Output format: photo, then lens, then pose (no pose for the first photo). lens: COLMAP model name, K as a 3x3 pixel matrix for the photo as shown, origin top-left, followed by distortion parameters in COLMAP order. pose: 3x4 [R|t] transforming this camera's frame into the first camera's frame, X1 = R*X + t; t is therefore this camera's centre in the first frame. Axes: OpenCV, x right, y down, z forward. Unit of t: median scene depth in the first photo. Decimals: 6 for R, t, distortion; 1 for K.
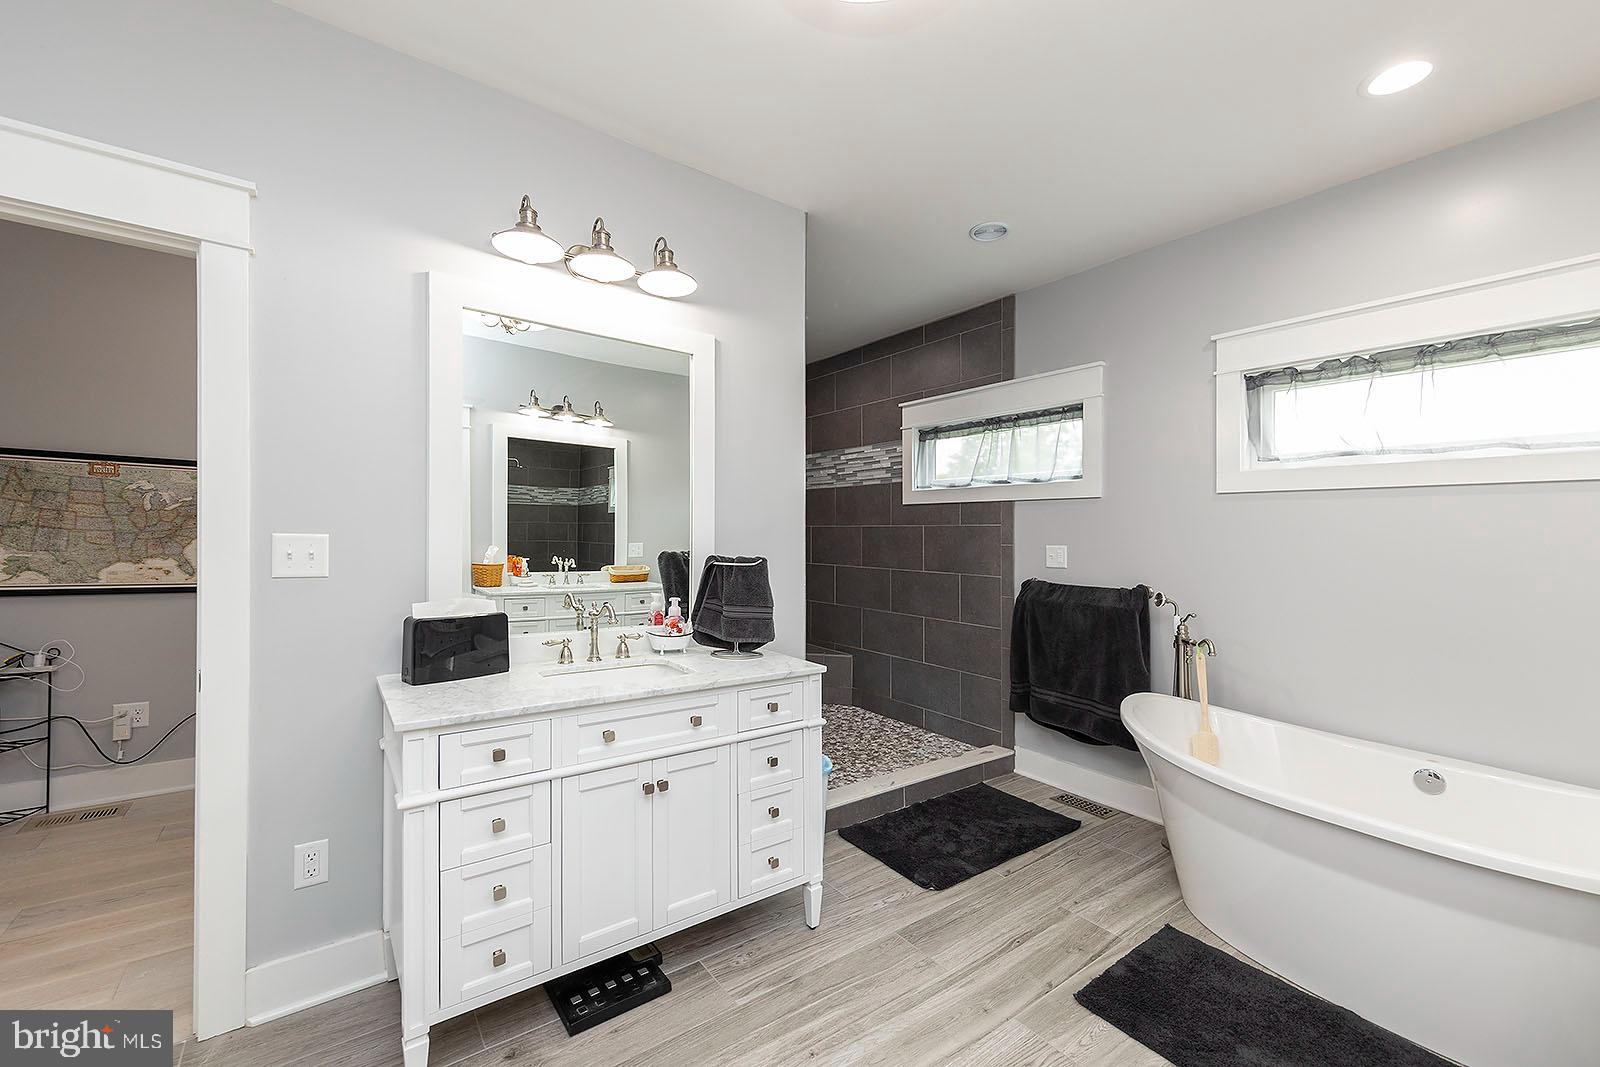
lens RADIAL K [[636.8, 0, 800.6], [0, 636.8, 541.9], [0, 0, 1]] dist [0.000847, 0.000415]
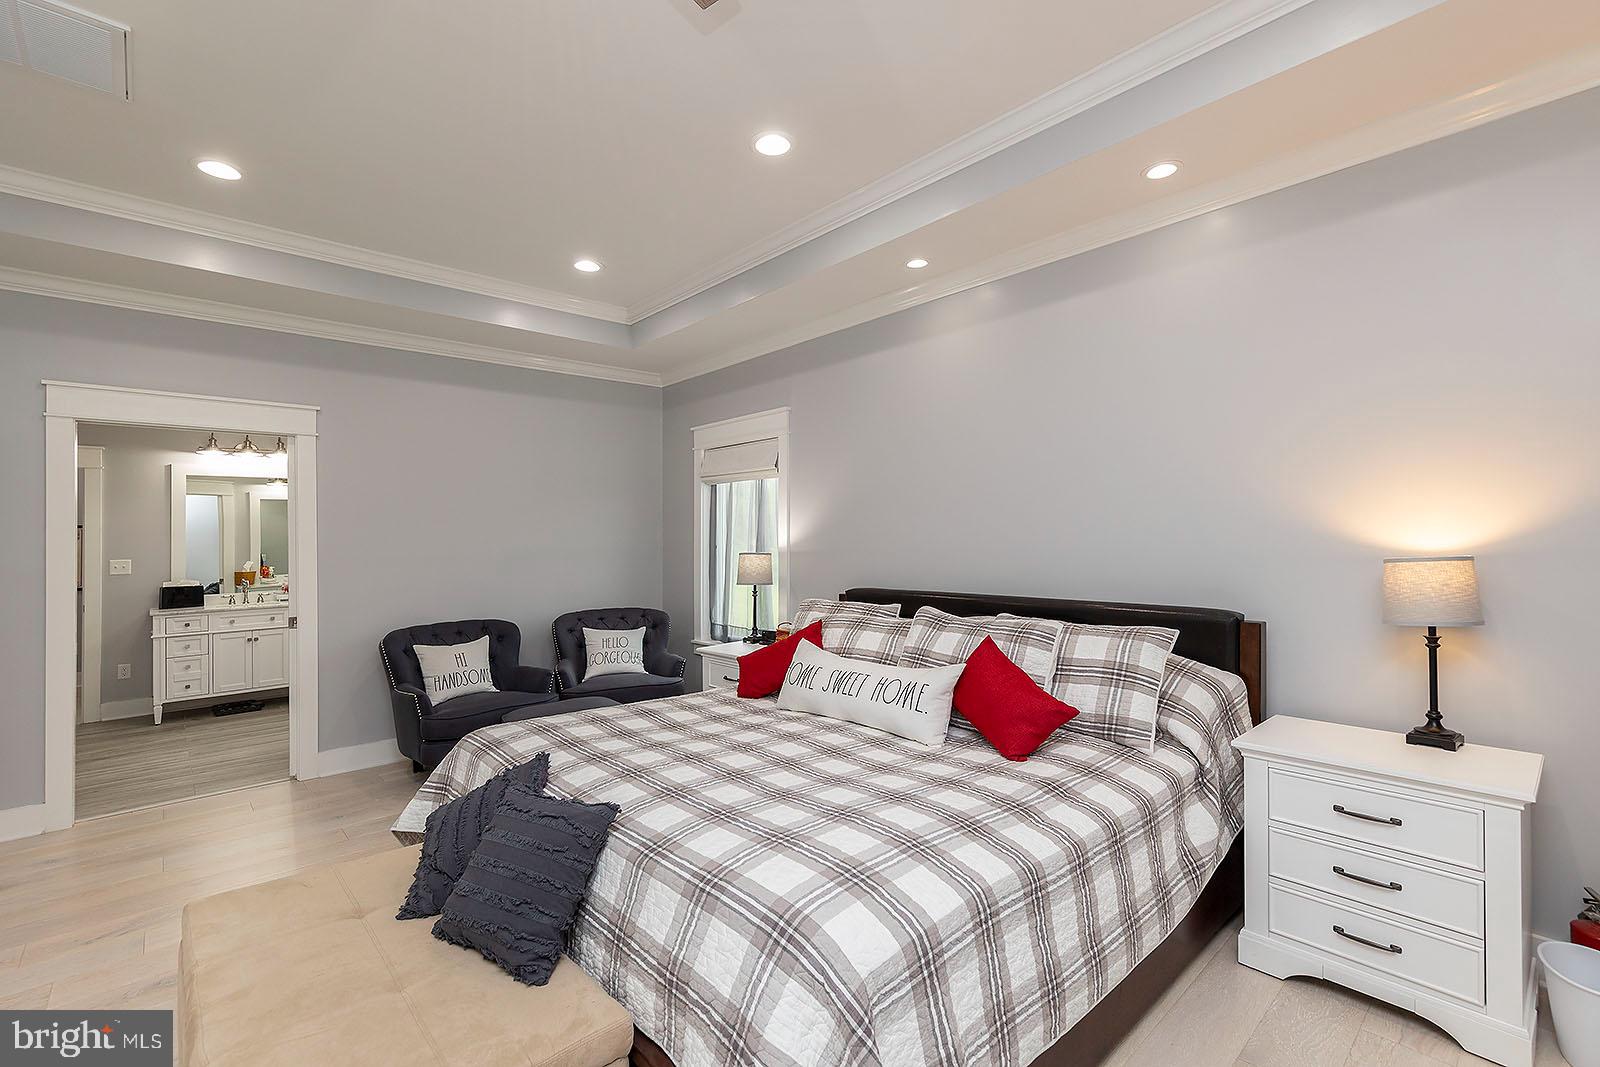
lens RADIAL K [[702.7, 0, 820.5], [0, 702.7, 521.4], [0, 0, 1]] dist [0.019232, 0.000070]
pose [[0.994209, -0.029190, 0.103422, 1.413485], [0.032036, 0.999149, -0.025966, -0.001626], [-0.102576, 0.029129, 0.994299, -1.769619]]
